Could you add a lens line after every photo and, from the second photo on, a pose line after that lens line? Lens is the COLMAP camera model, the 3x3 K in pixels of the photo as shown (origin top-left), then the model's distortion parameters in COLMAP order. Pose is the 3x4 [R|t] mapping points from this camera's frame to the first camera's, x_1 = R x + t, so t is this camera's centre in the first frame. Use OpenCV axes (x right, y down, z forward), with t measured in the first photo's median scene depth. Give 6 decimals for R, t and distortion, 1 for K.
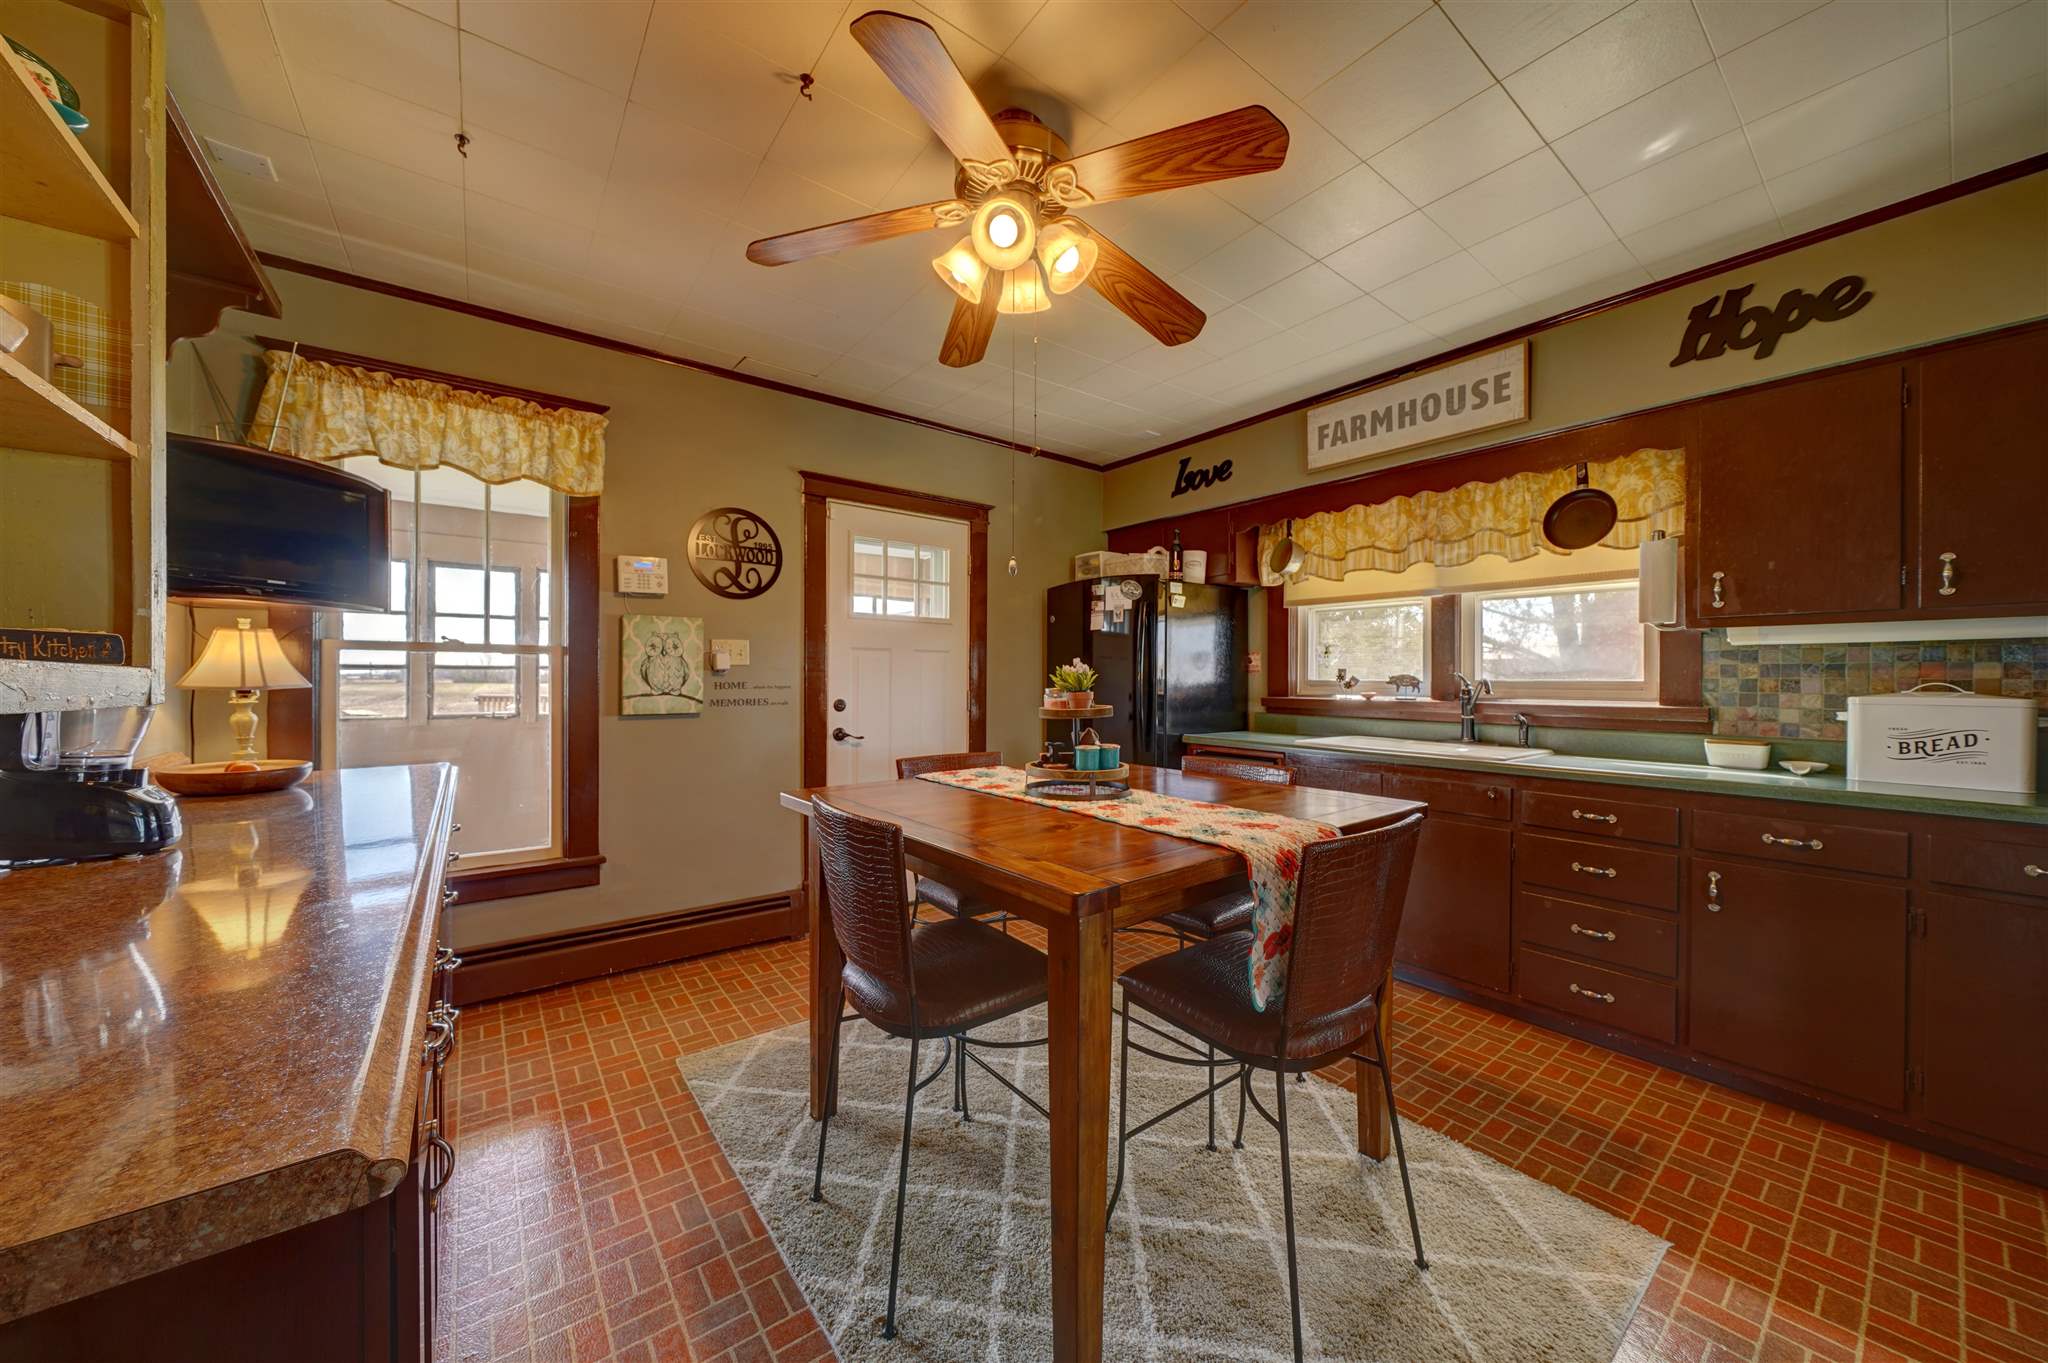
lens RADIAL K [[731.7, 0, 1016.4], [0, 731.7, 670.0], [0, 0, 1]] dist [-0.001563, -0.000017]
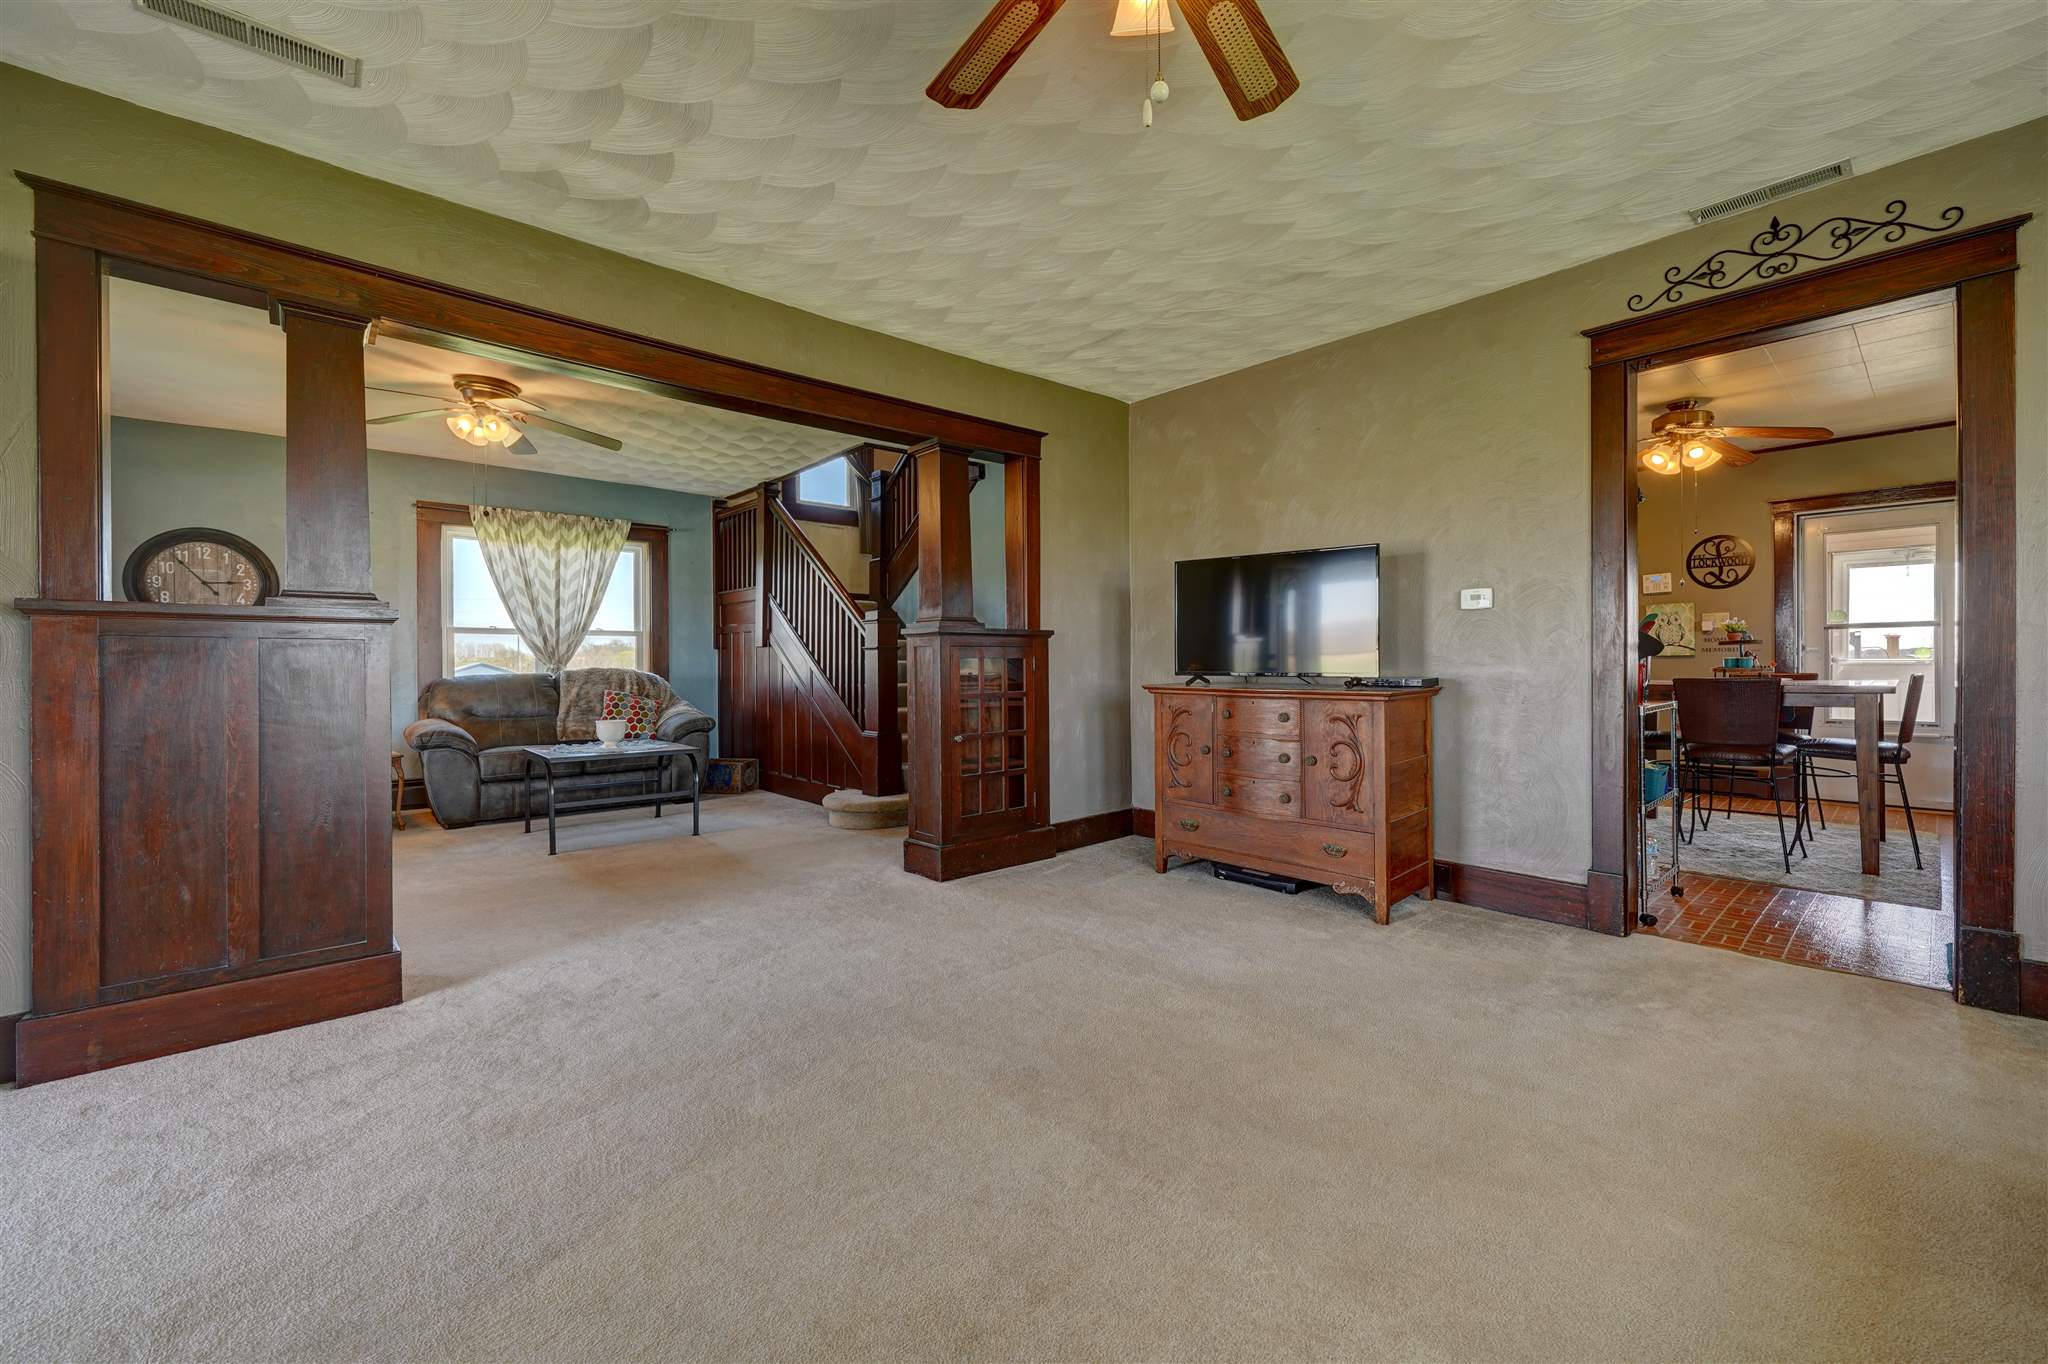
lens RADIAL K [[822.3, 0, 1033.7], [0, 822.3, 662.2], [0, 0, 1]] dist [-0.004330, -0.000504]
pose [[0.080766, -0.005928, -0.996715, 1.391071], [0.018634, 0.999817, -0.004437, 0.052298], [0.996559, -0.018215, 0.080861, -0.748179]]
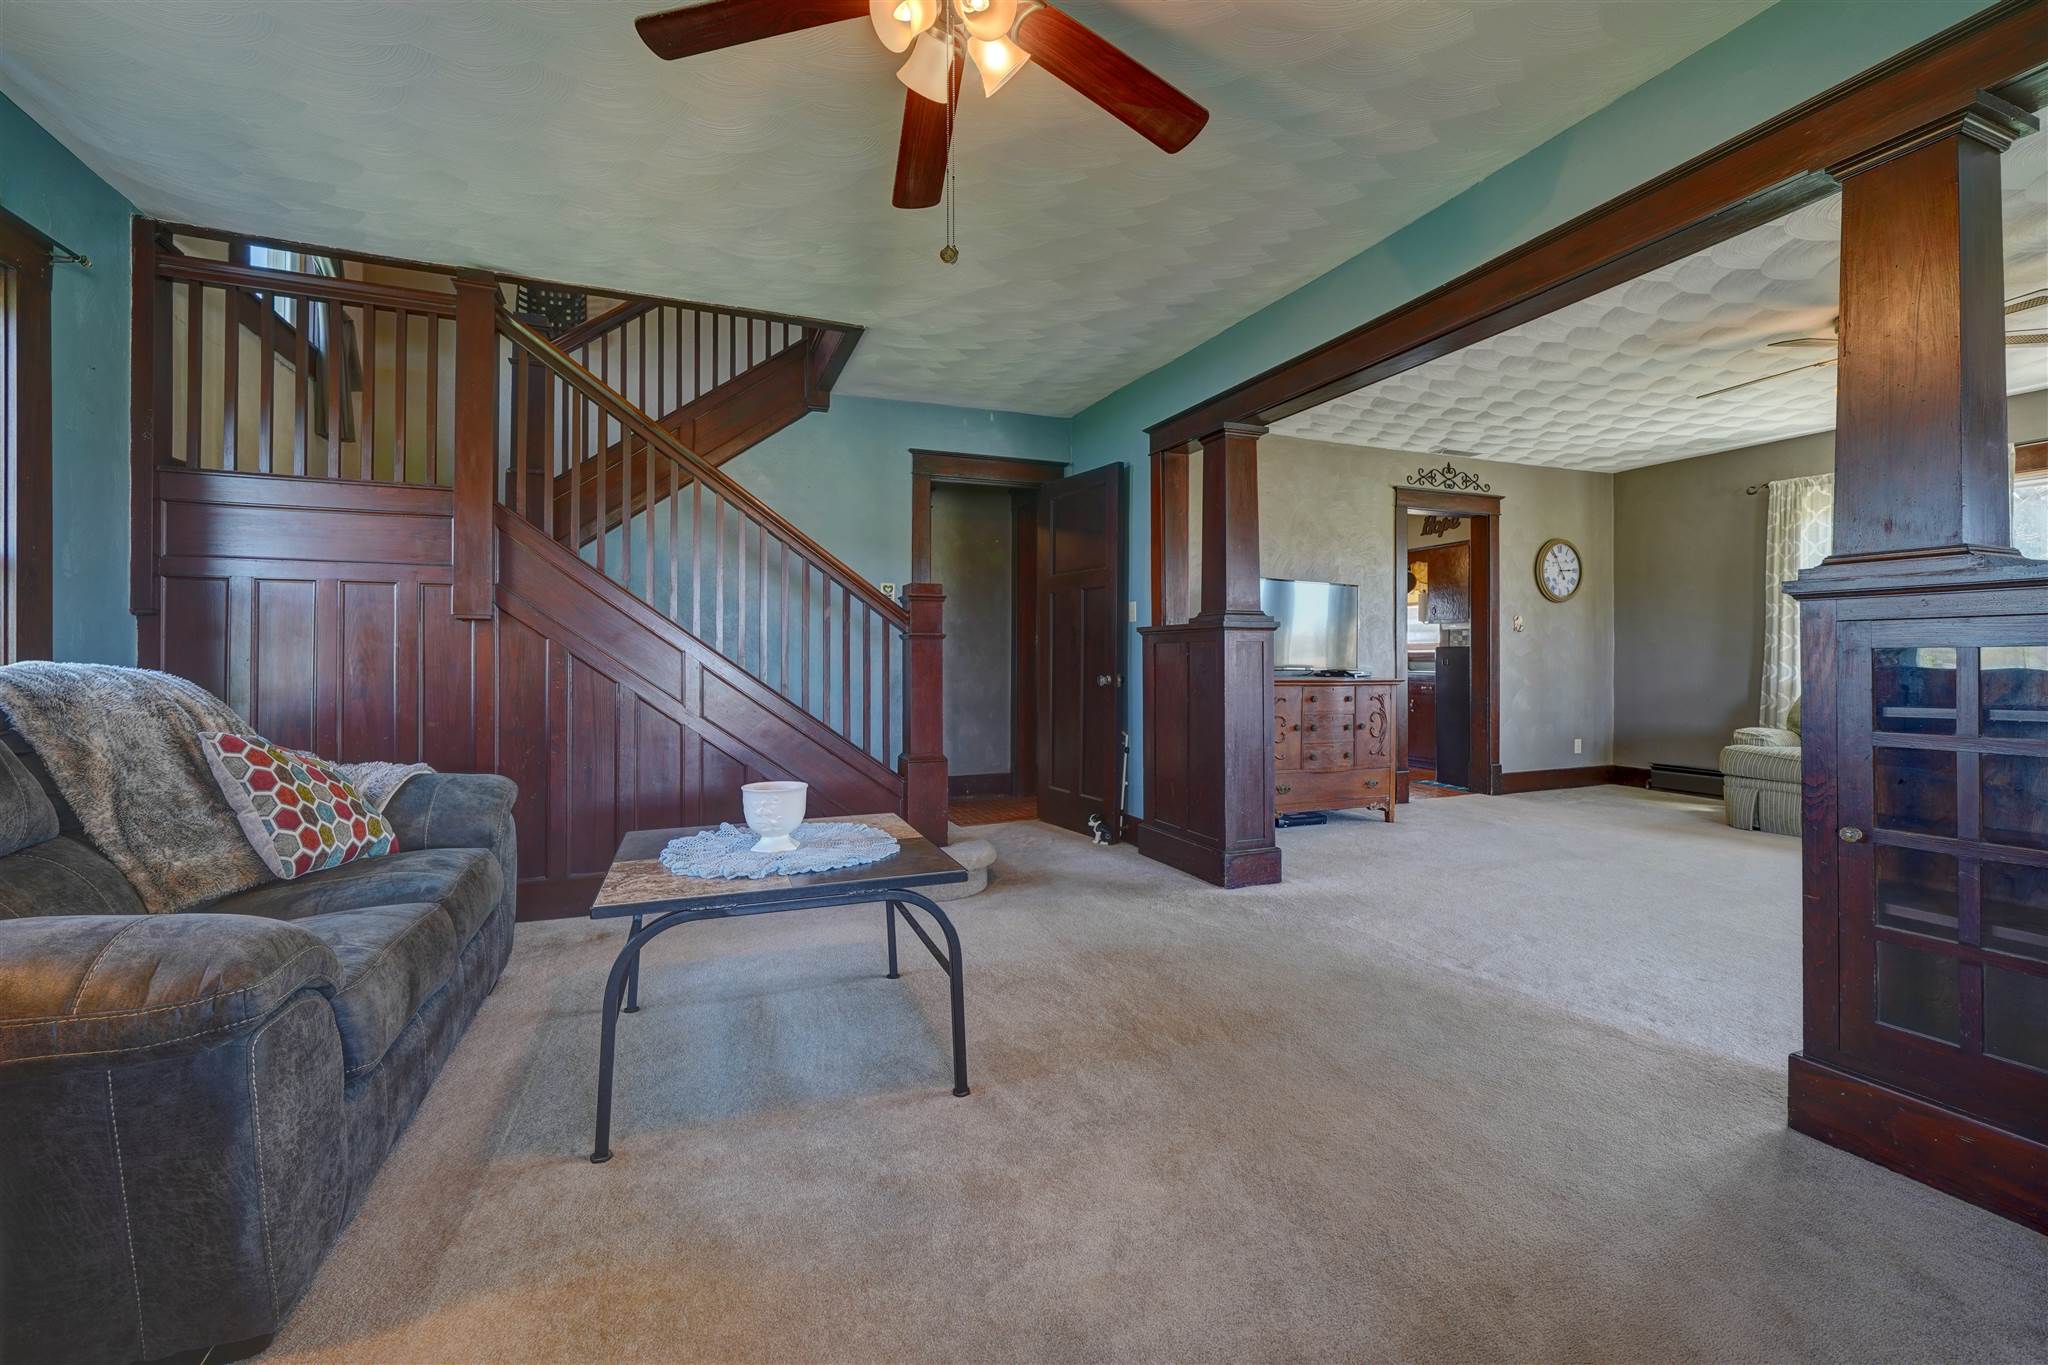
lens RADIAL K [[829.1, 0, 1021.3], [0, 829.1, 659.5], [0, 0, 1]] dist [-0.000069, -0.000027]
pose [[0.962757, -0.002626, -0.270356, 0.179834], [0.005398, 0.999940, 0.009510, 0.032430], [0.270315, -0.010615, 0.962713, -2.015272]]
